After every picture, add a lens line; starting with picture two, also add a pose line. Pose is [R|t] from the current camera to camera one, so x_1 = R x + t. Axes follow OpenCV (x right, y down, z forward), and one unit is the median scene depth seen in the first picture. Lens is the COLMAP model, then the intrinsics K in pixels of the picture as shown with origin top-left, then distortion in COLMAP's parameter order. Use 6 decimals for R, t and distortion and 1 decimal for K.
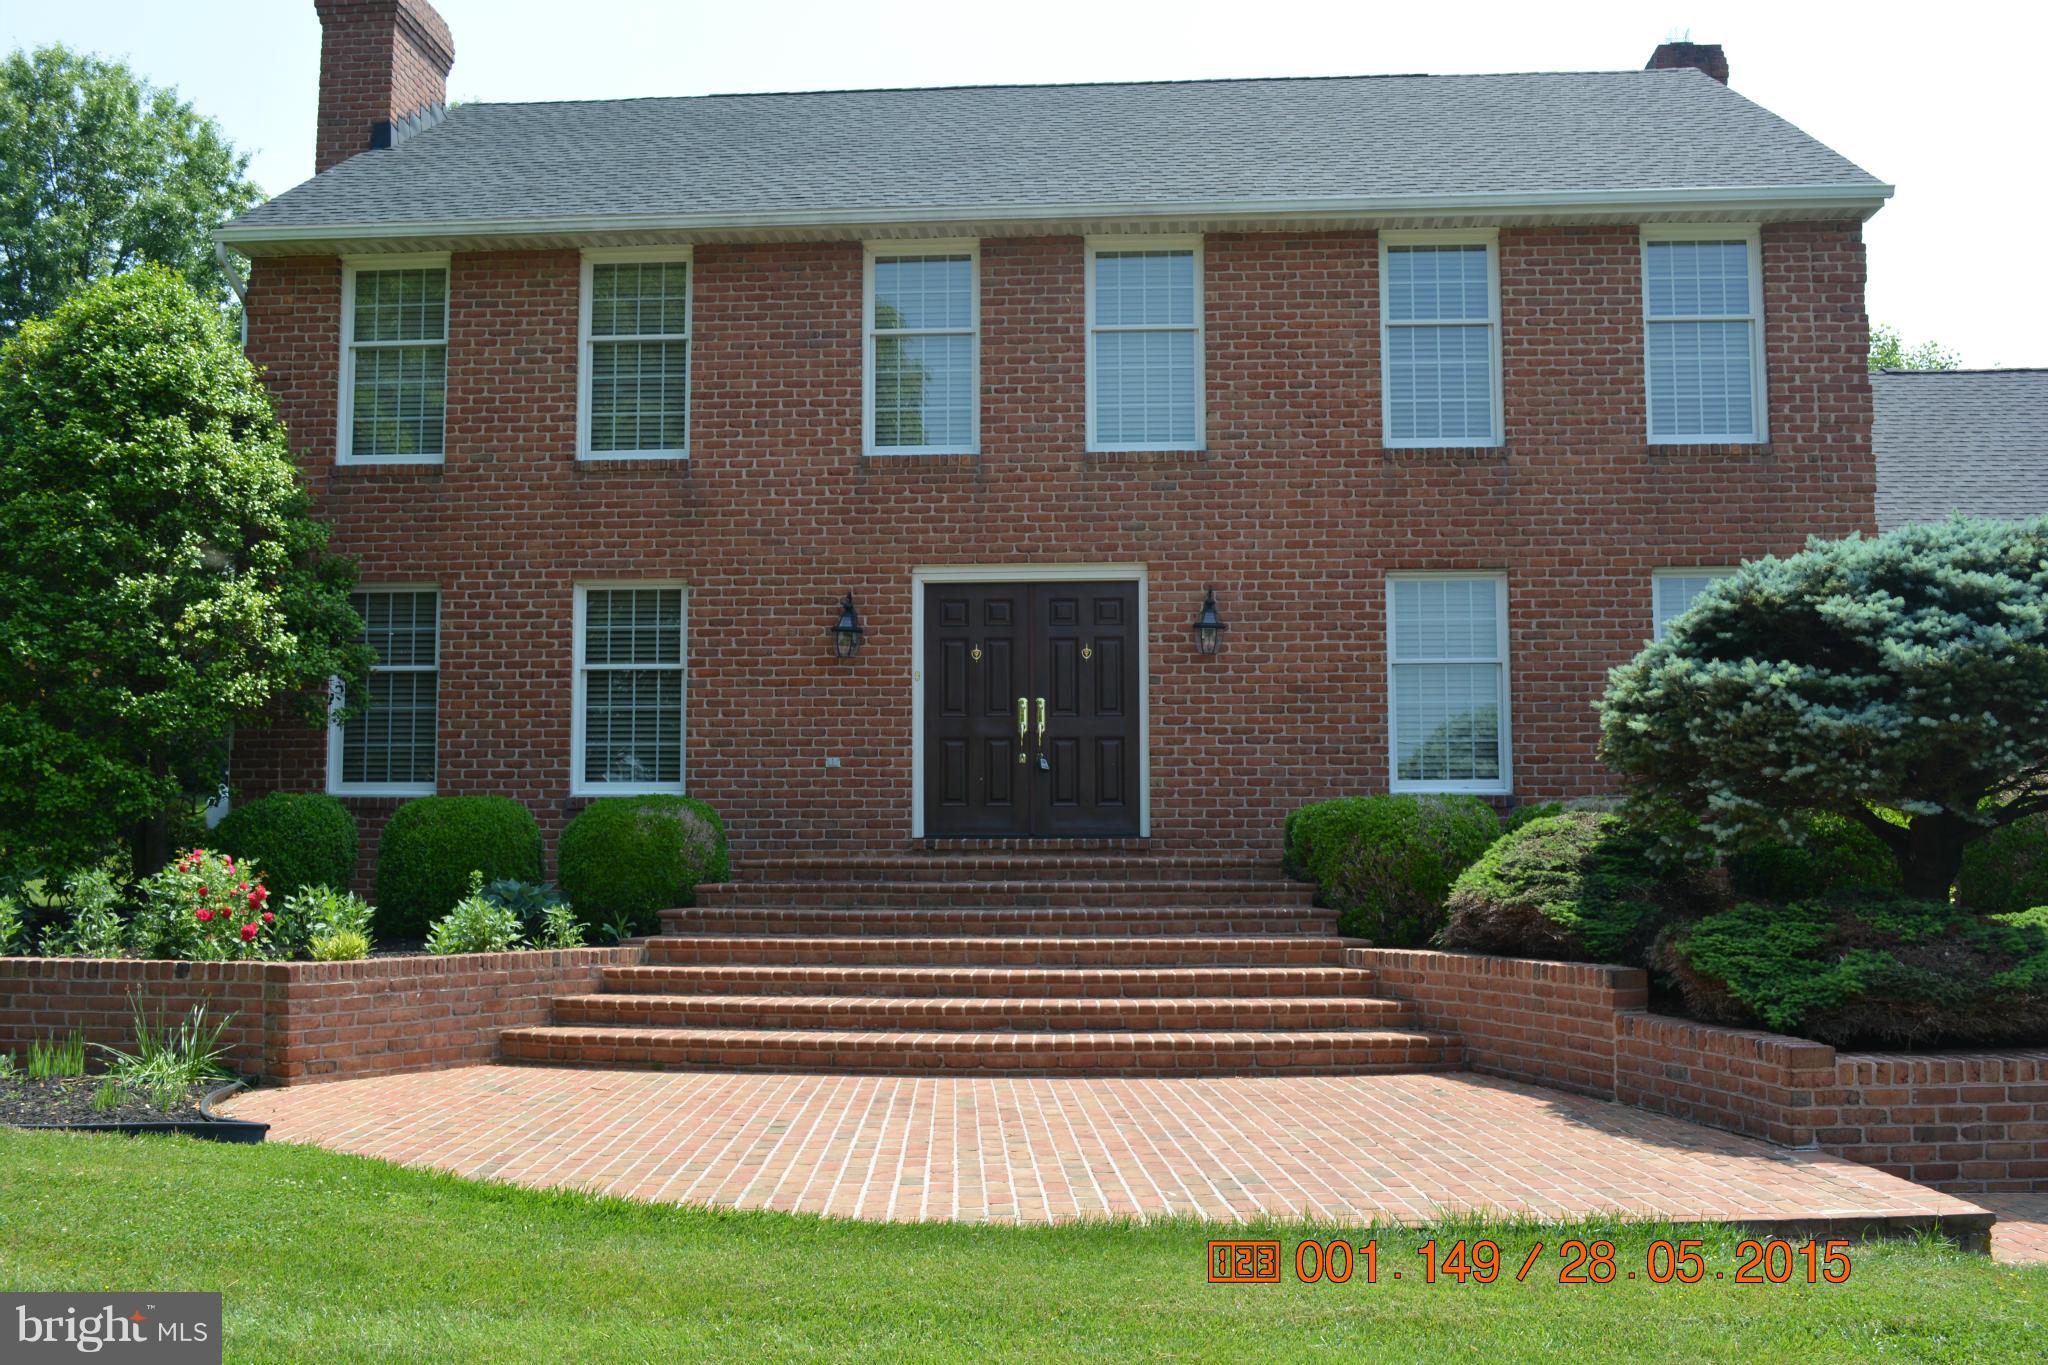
lens RADIAL K [[1955.0, 0, 1024.0], [0, 1955.0, 682.5], [0, 0, 1]] dist [-0.068941, 0.008156]
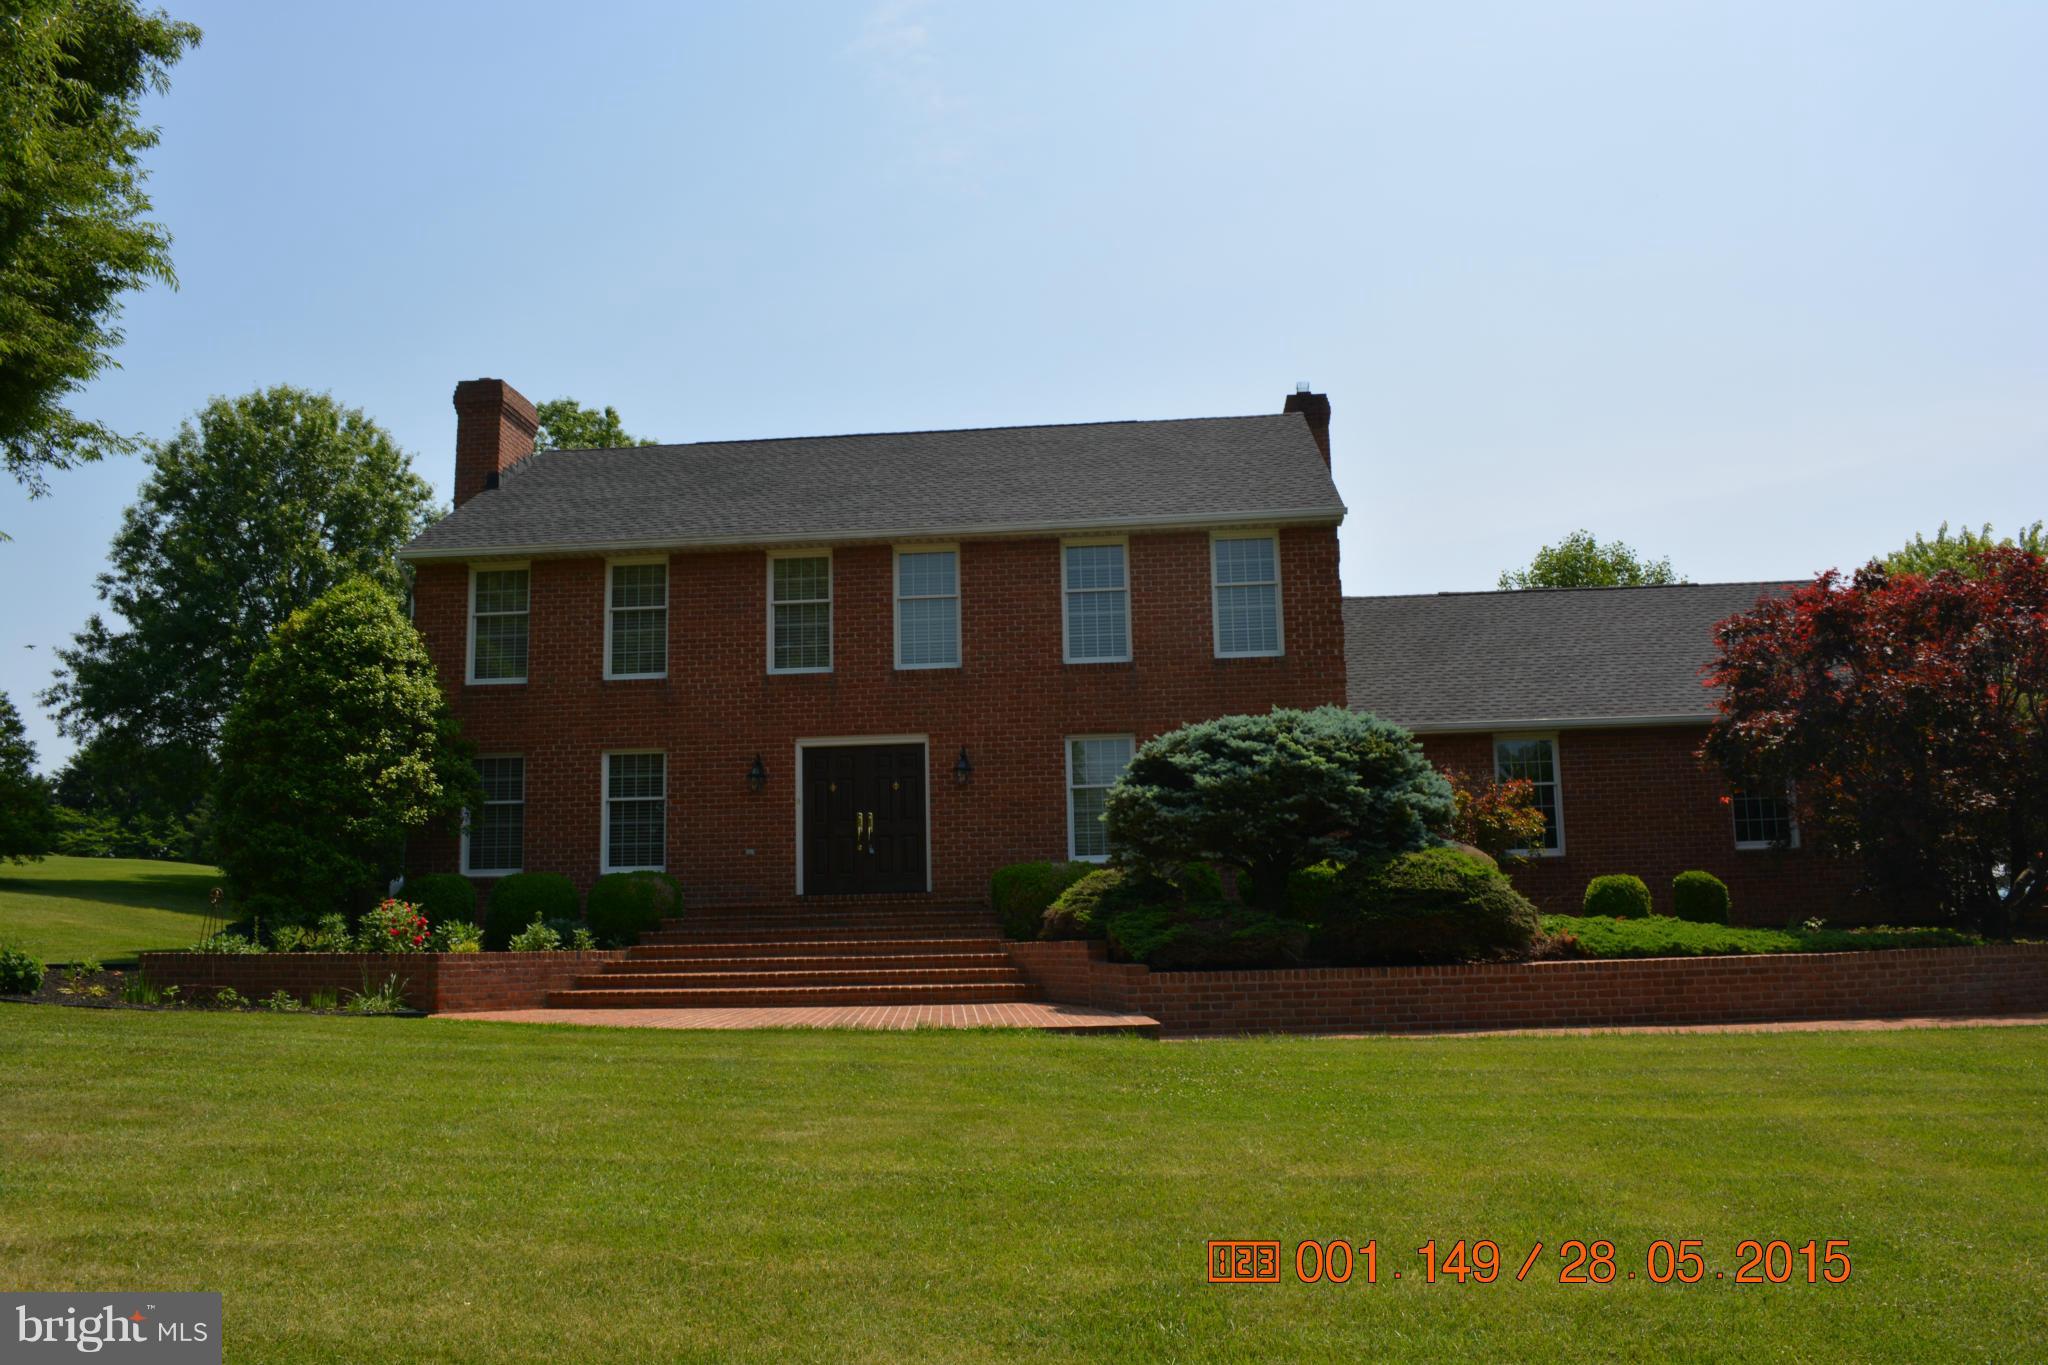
lens RADIAL K [[1608.6, 0, 1018.1], [0, 1608.6, 688.5], [0, 0, 1]] dist [-0.080789, 0.002966]
pose [[0.999677, -0.022157, -0.012416, 0.161070], [0.021211, 0.997197, -0.071751, 0.003250], [0.013971, 0.071465, 0.997345, -0.425487]]
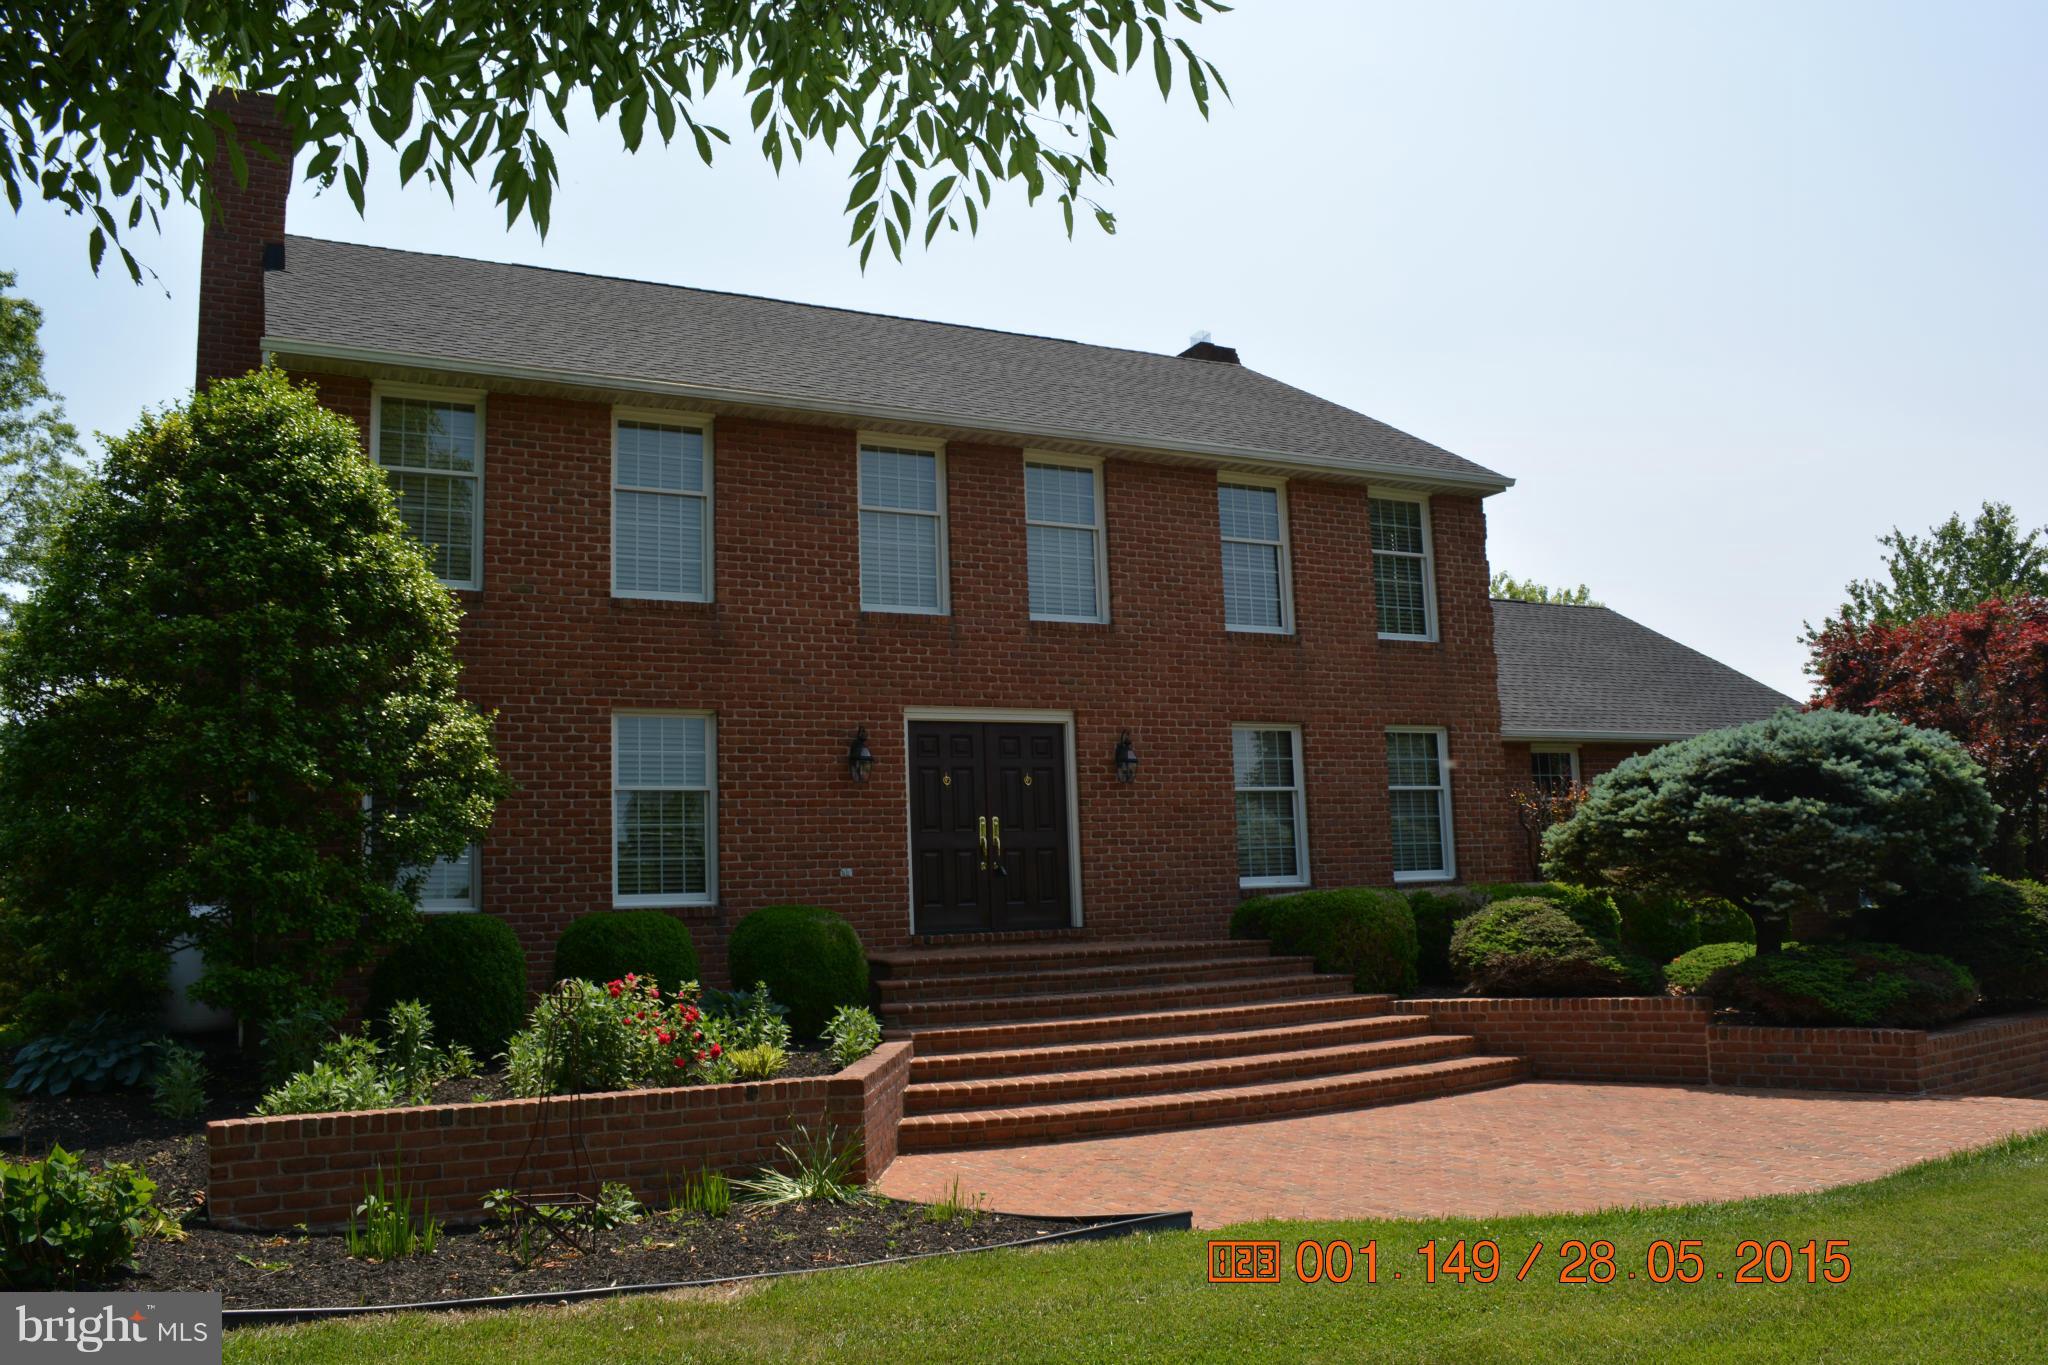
lens RADIAL K [[1608.6, 0, 1018.1], [0, 1608.6, 688.5], [0, 0, 1]] dist [-0.080789, 0.002966]
pose [[0.853498, 0.039444, 0.519601, -0.514054], [-0.007280, 0.997936, -0.063796, -0.008278], [-0.521045, 0.050667, 0.852024, 0.127263]]
